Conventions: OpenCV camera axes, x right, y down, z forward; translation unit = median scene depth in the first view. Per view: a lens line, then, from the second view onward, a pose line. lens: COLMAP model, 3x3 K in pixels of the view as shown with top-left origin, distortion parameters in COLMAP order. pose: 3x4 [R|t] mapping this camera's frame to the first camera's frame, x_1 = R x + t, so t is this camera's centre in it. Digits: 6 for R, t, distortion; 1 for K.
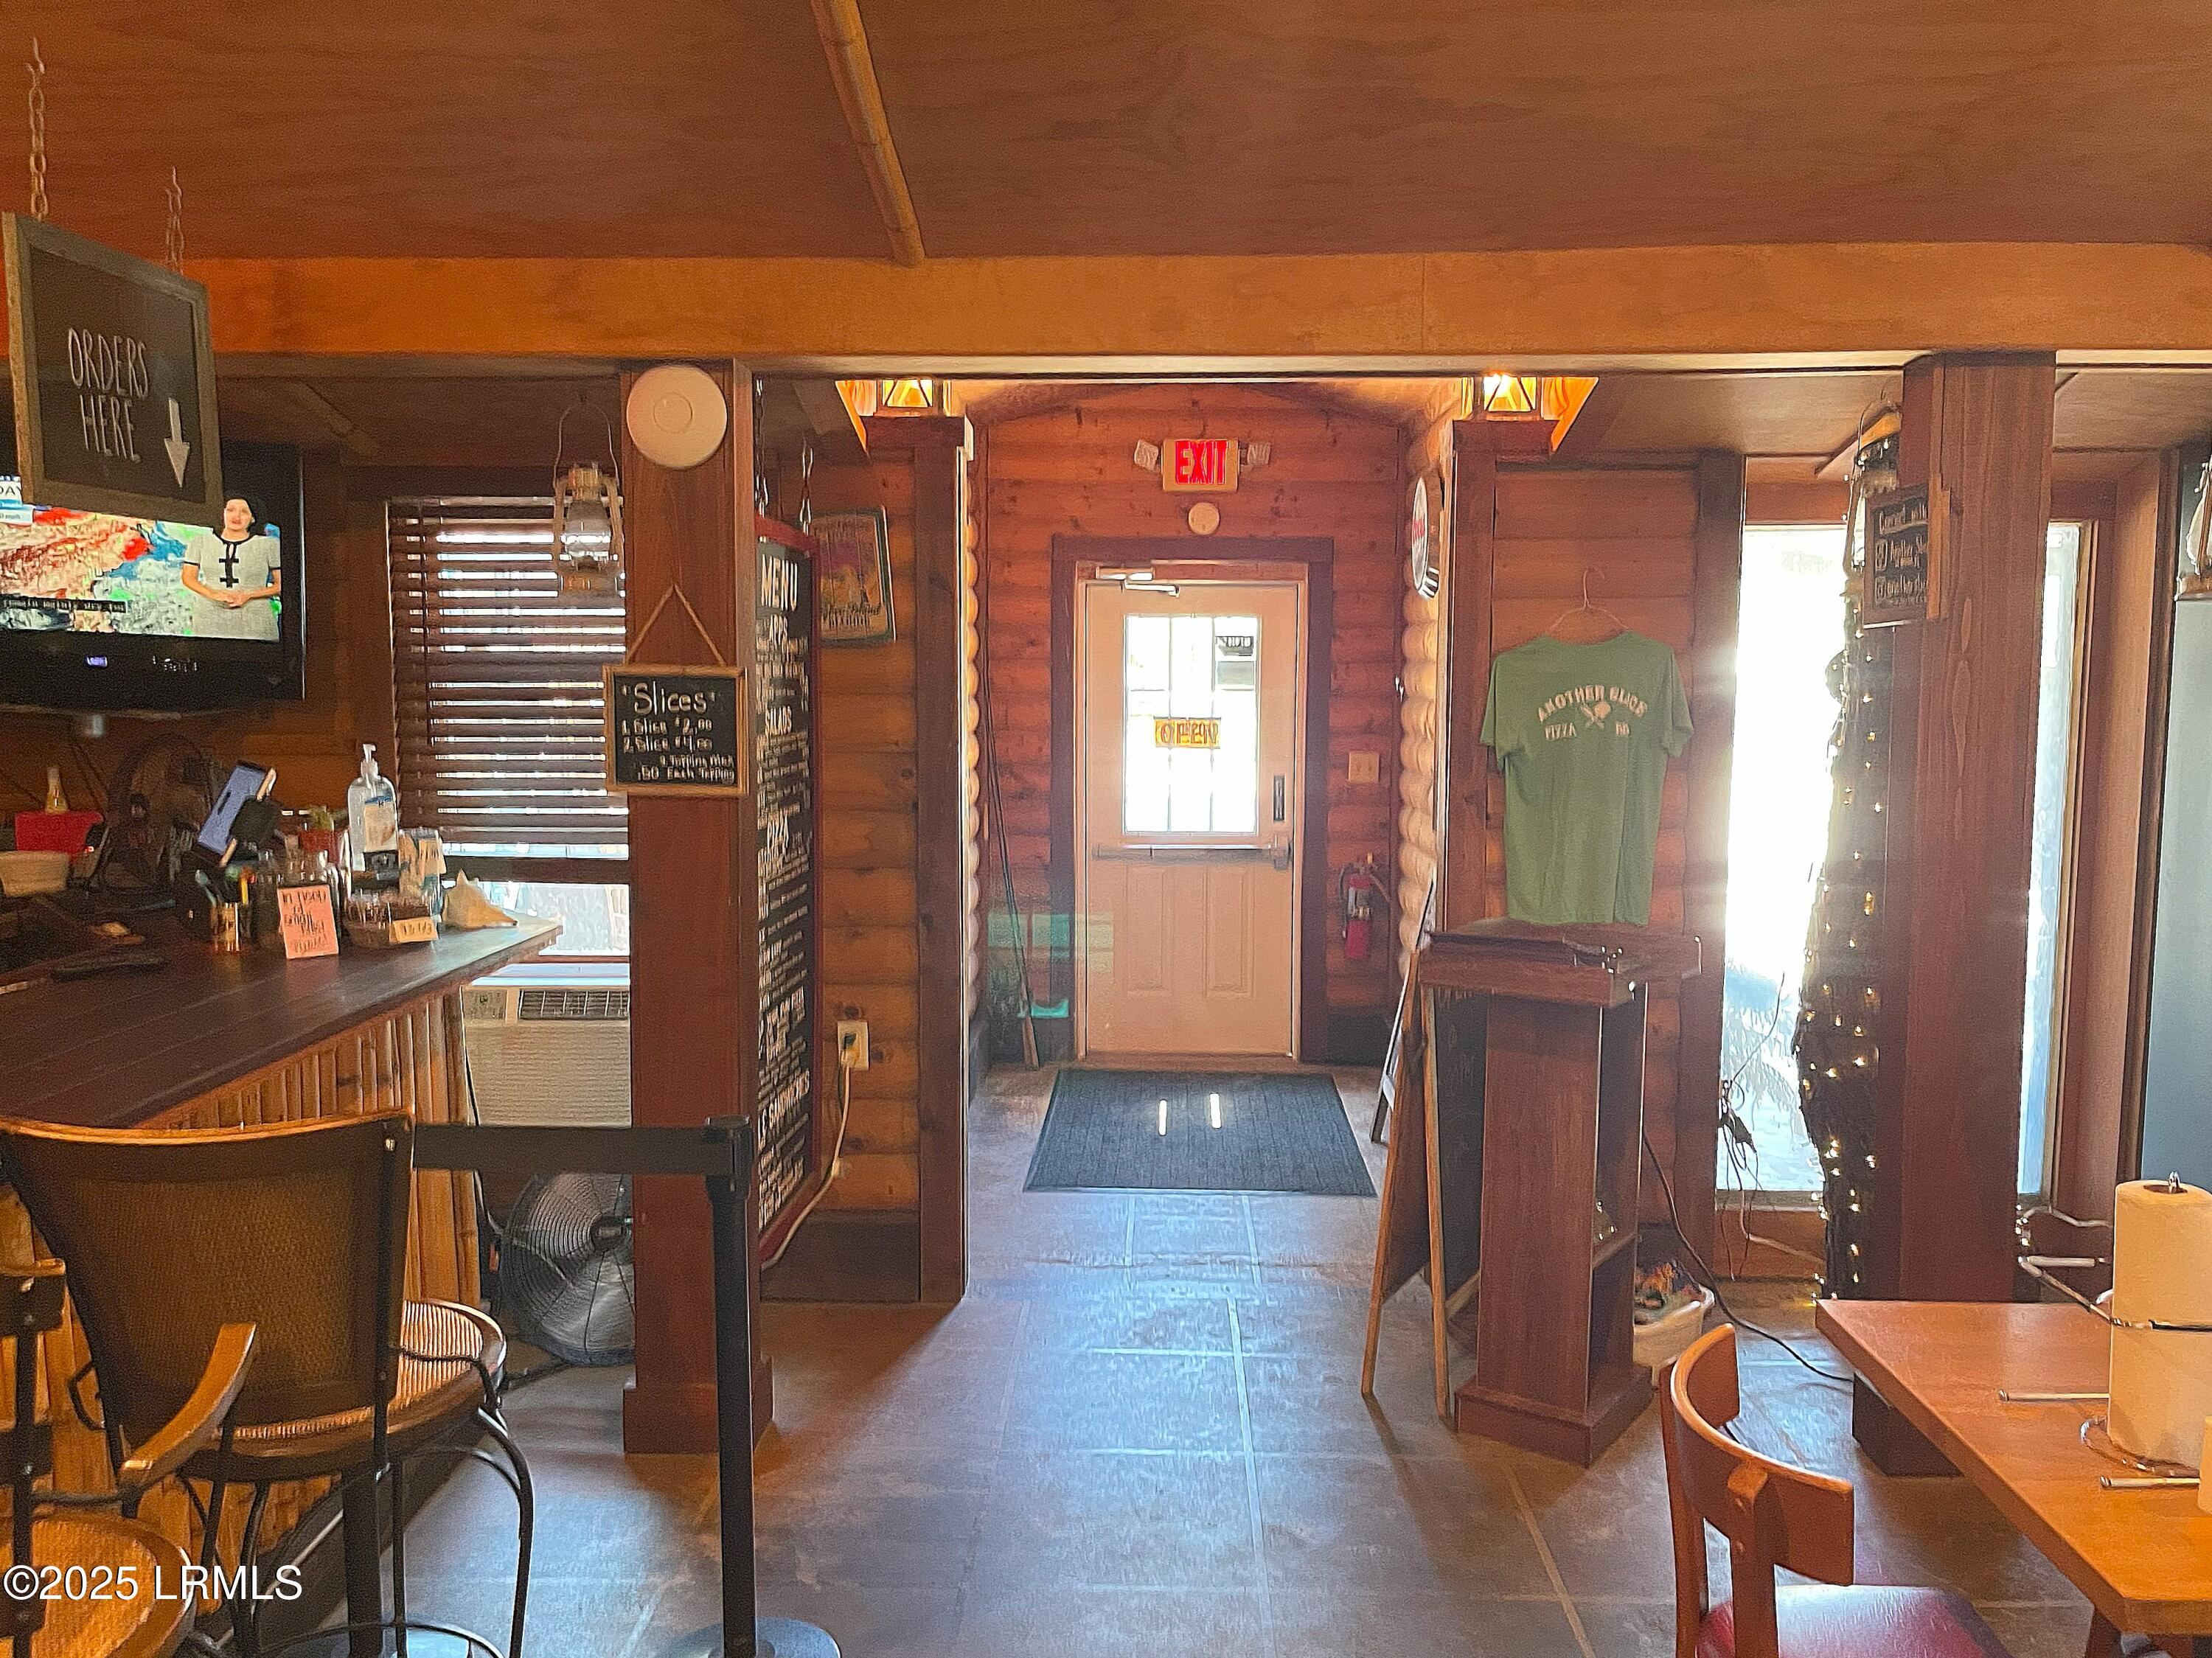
lens RADIAL K [[1692.6, 0, 1121.9], [0, 1692.6, 839.4], [0, 0, 1]] dist [0.091283, -0.126247]
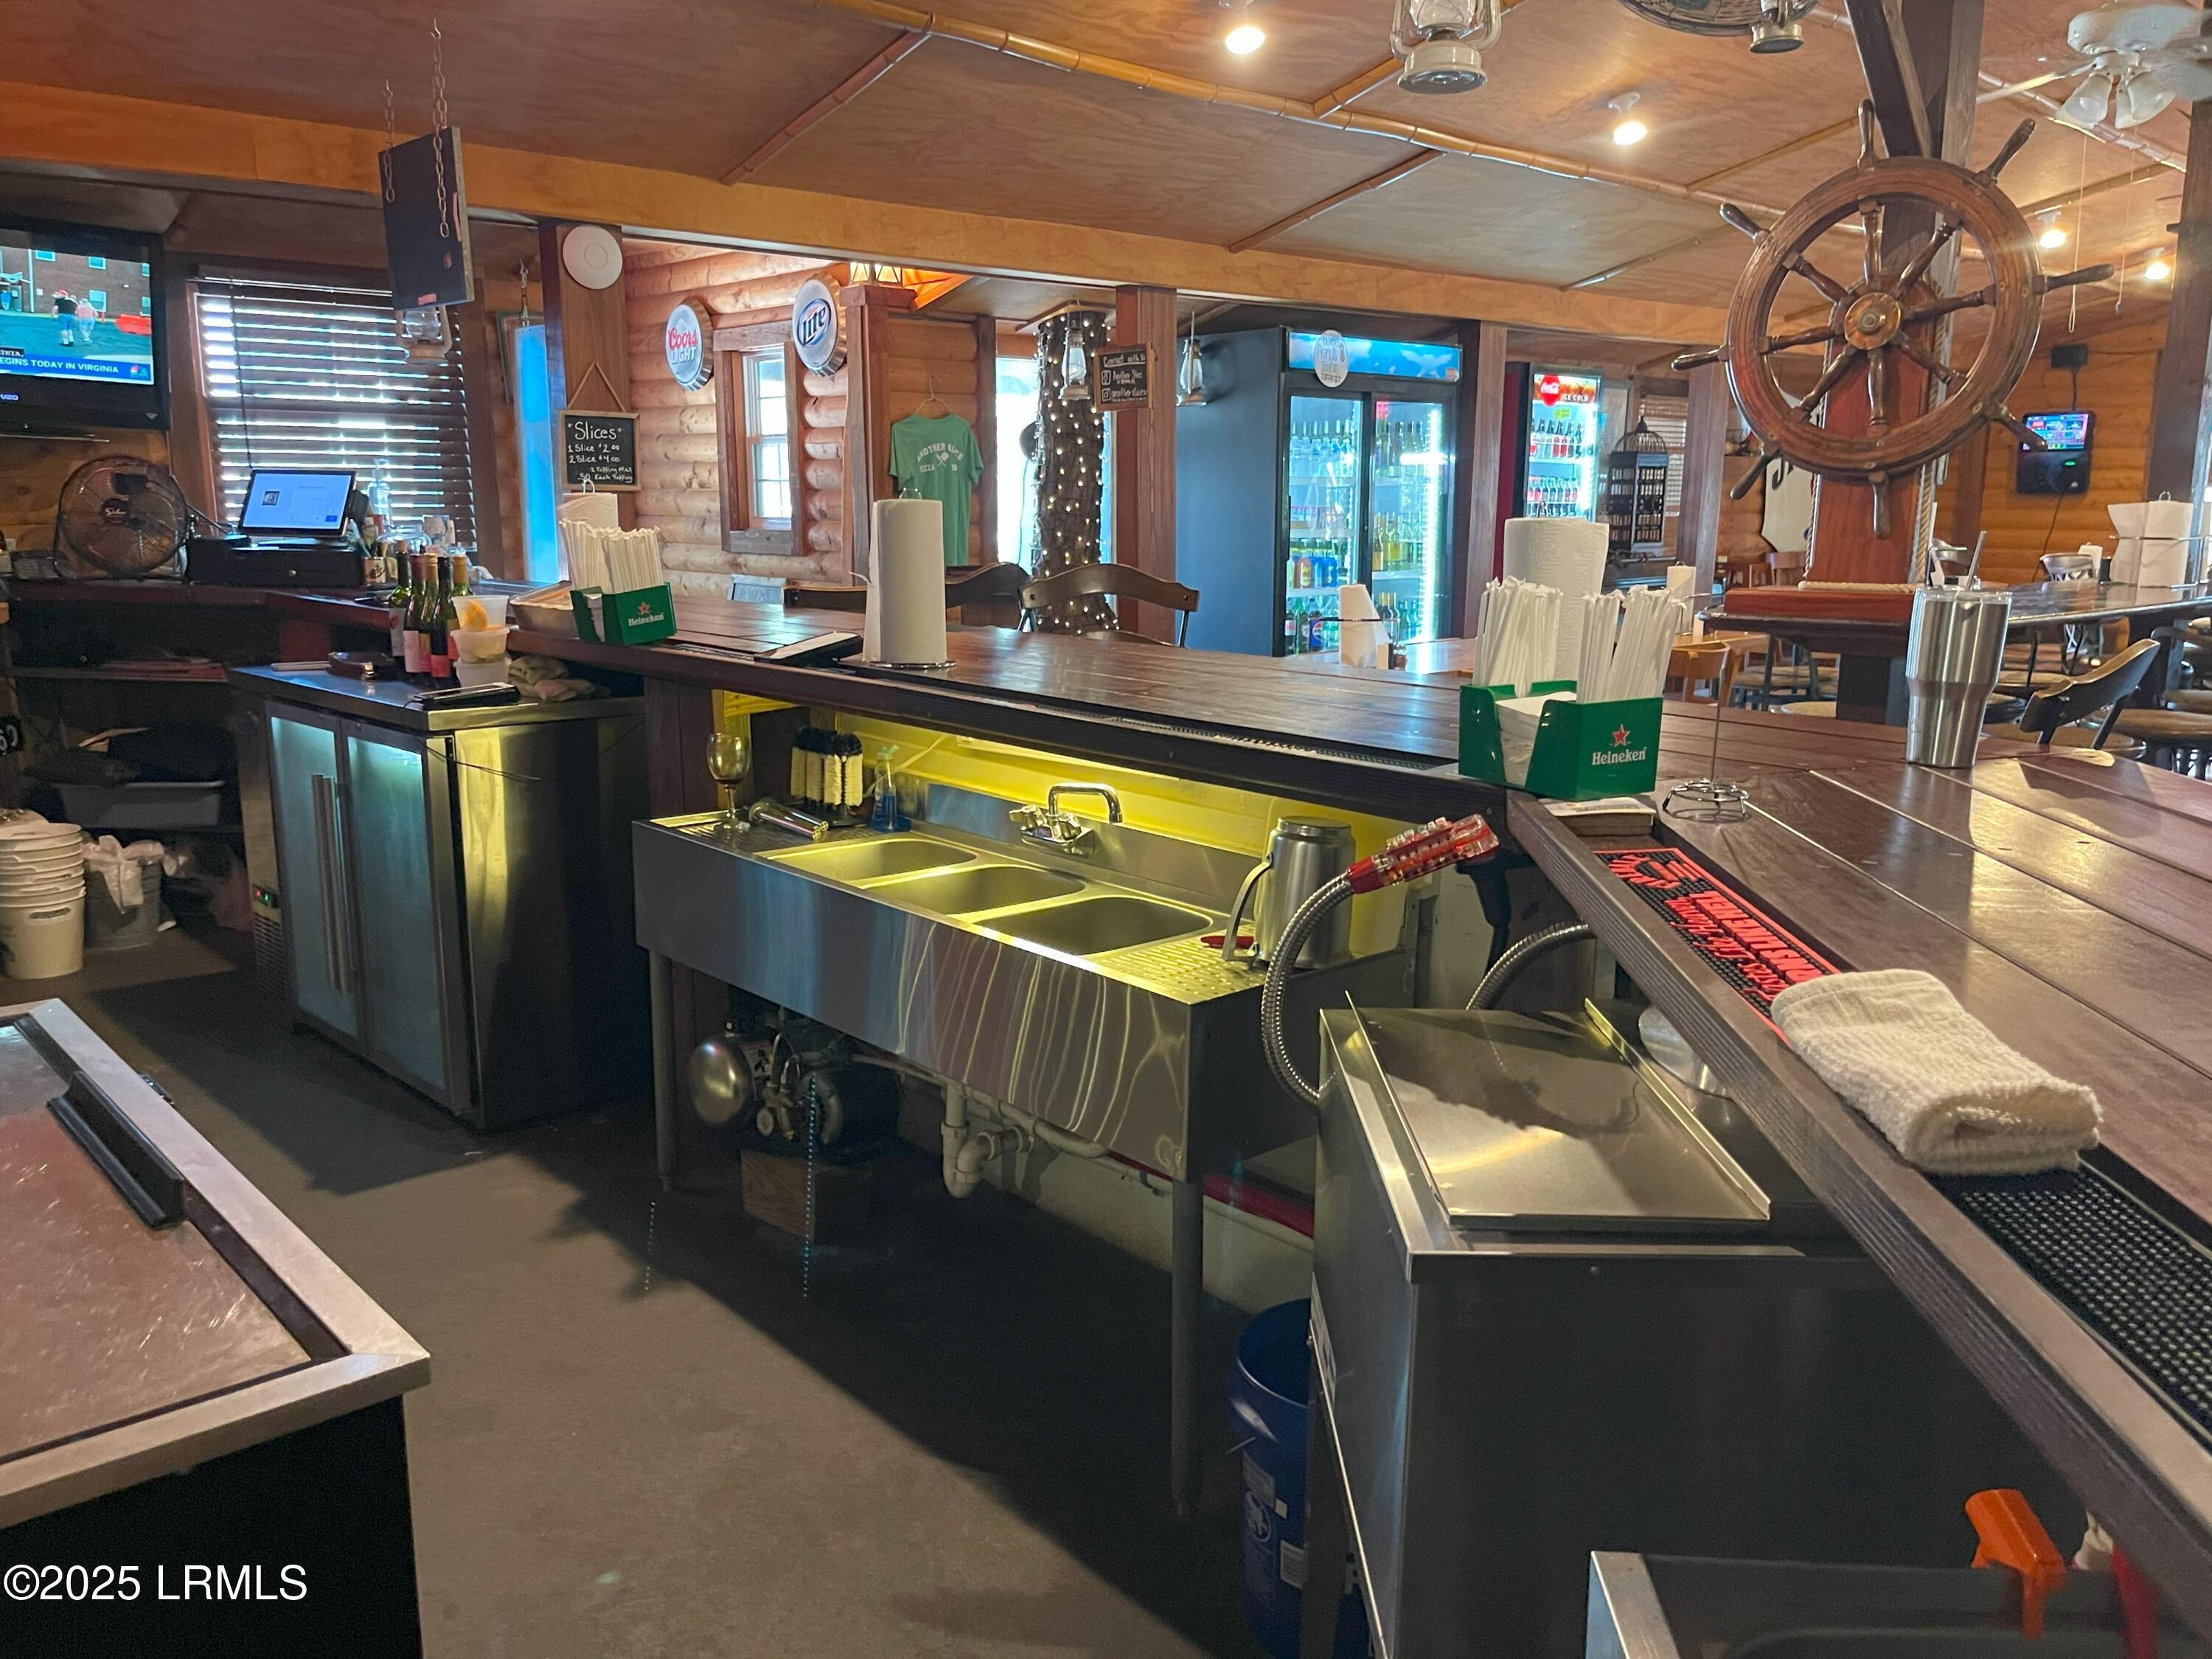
lens RADIAL K [[1677.6, 0, 1128.5], [0, 1677.6, 811.2], [0, 0, 1]] dist [0.084243, -0.111343]
pose [[0.717798, -0.131017, 0.683814, -0.908597], [0.066654, 0.990556, 0.119821, 0.102602], [-0.693054, -0.040428, 0.719751, -0.476146]]
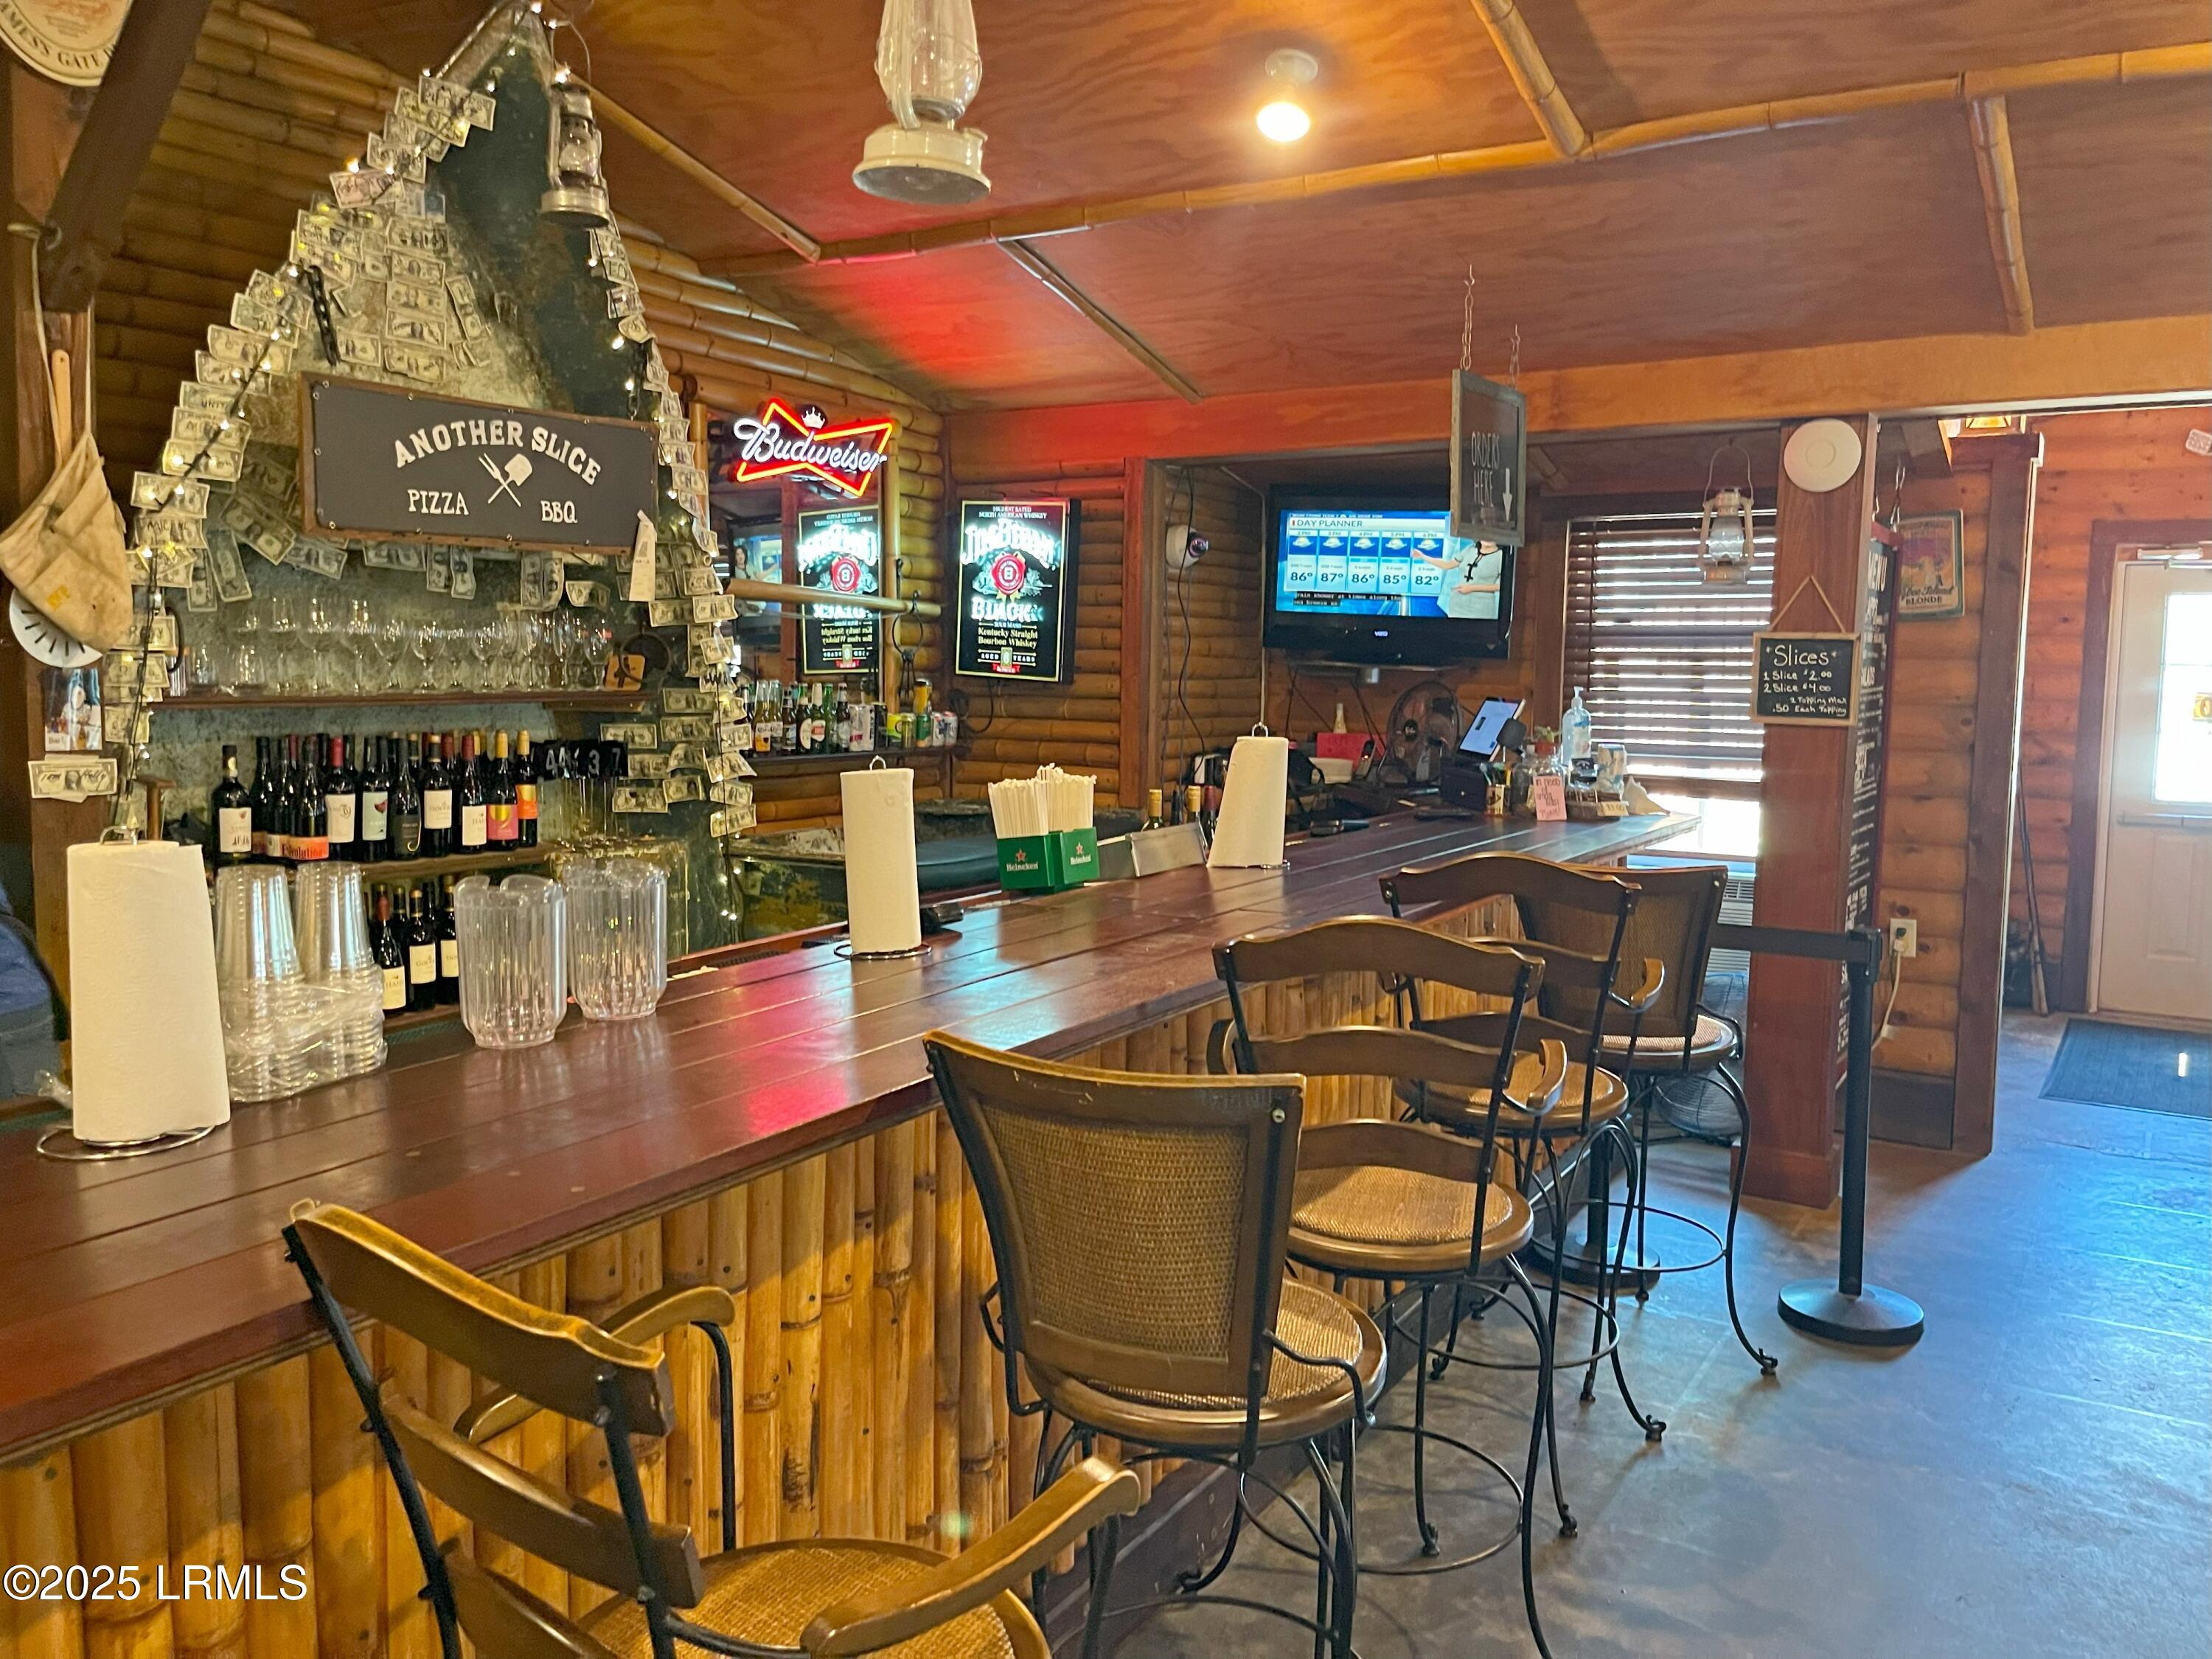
lens RADIAL K [[1677.6, 0, 1128.5], [0, 1677.6, 811.2], [0, 0, 1]] dist [0.084243, -0.111343]
pose [[0.863434, 0.054695, -0.501488, -0.030892], [-0.059017, 0.998231, 0.007261, 0.057751], [0.500998, 0.023327, 0.865134, -0.412030]]
